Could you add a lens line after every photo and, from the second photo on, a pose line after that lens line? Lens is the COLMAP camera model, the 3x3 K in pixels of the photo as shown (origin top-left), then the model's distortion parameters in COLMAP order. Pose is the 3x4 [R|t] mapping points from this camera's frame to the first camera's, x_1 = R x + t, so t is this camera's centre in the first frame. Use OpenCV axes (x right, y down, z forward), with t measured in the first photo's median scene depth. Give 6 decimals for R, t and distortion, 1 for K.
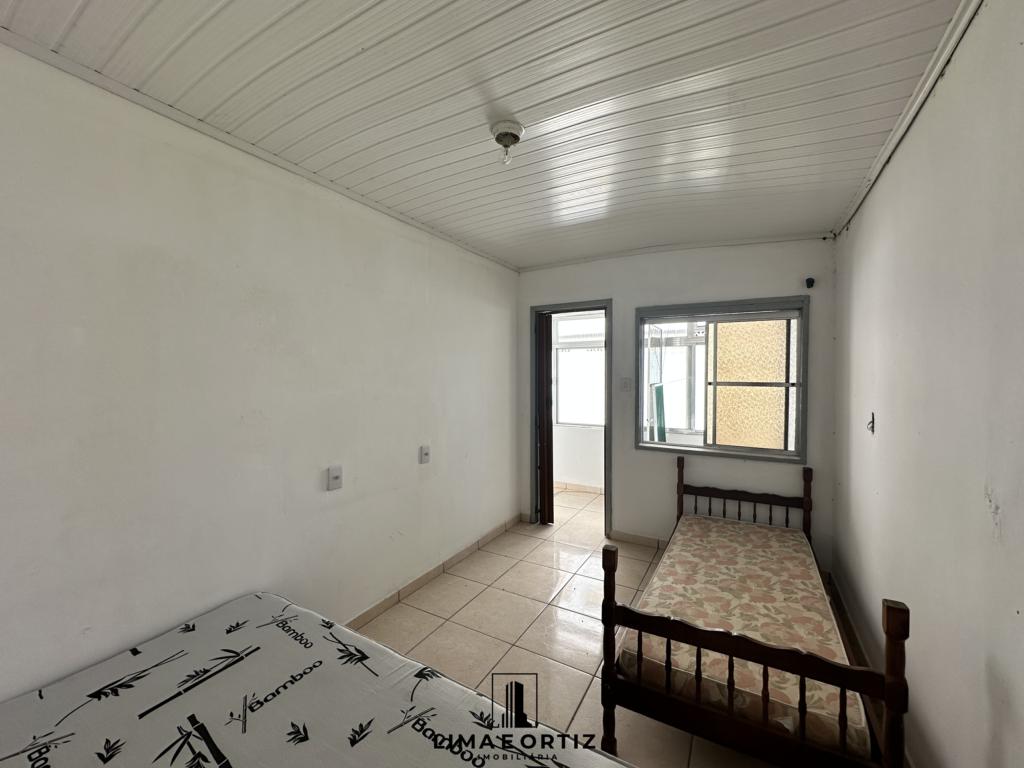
lens RADIAL K [[408.9, 0, 512.3], [0, 408.9, 382.7], [0, 0, 1]] dist [-0.001766, 0.000280]
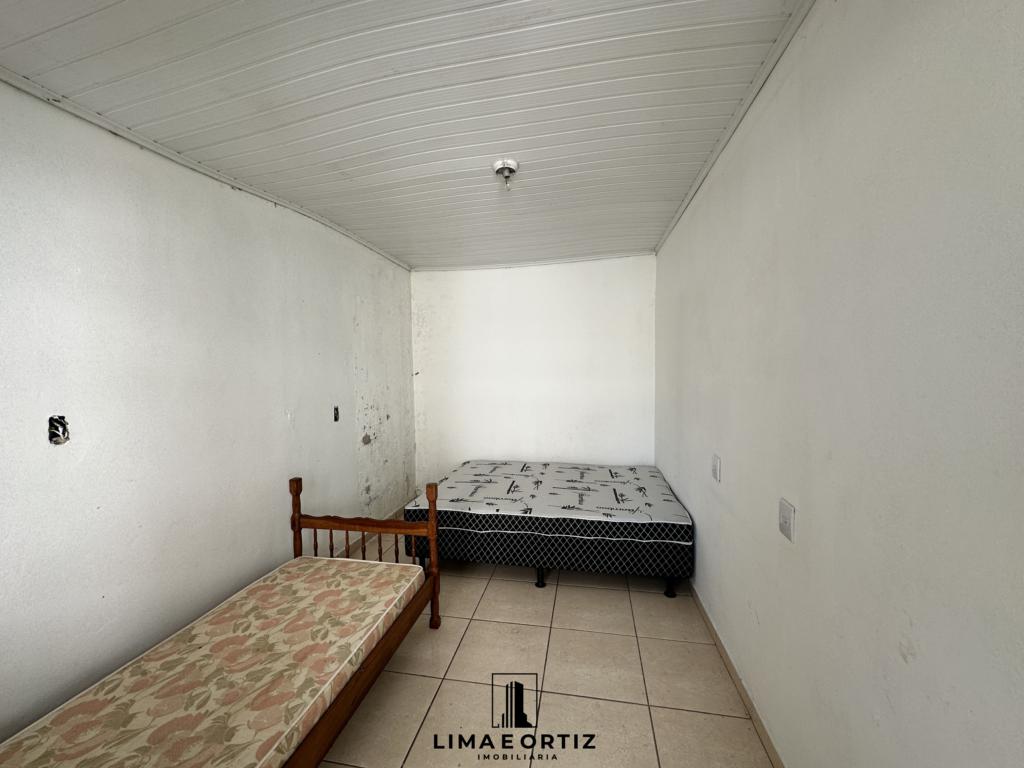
lens RADIAL K [[408.9, 0, 512.3], [0, 408.9, 382.7], [0, 0, 1]] dist [-0.001766, 0.000280]
pose [[-0.944241, 0.024953, -0.328309, 0.326789], [0.006696, 0.998373, 0.056623, -0.020641], [0.329187, 0.051267, -0.942872, 1.819098]]
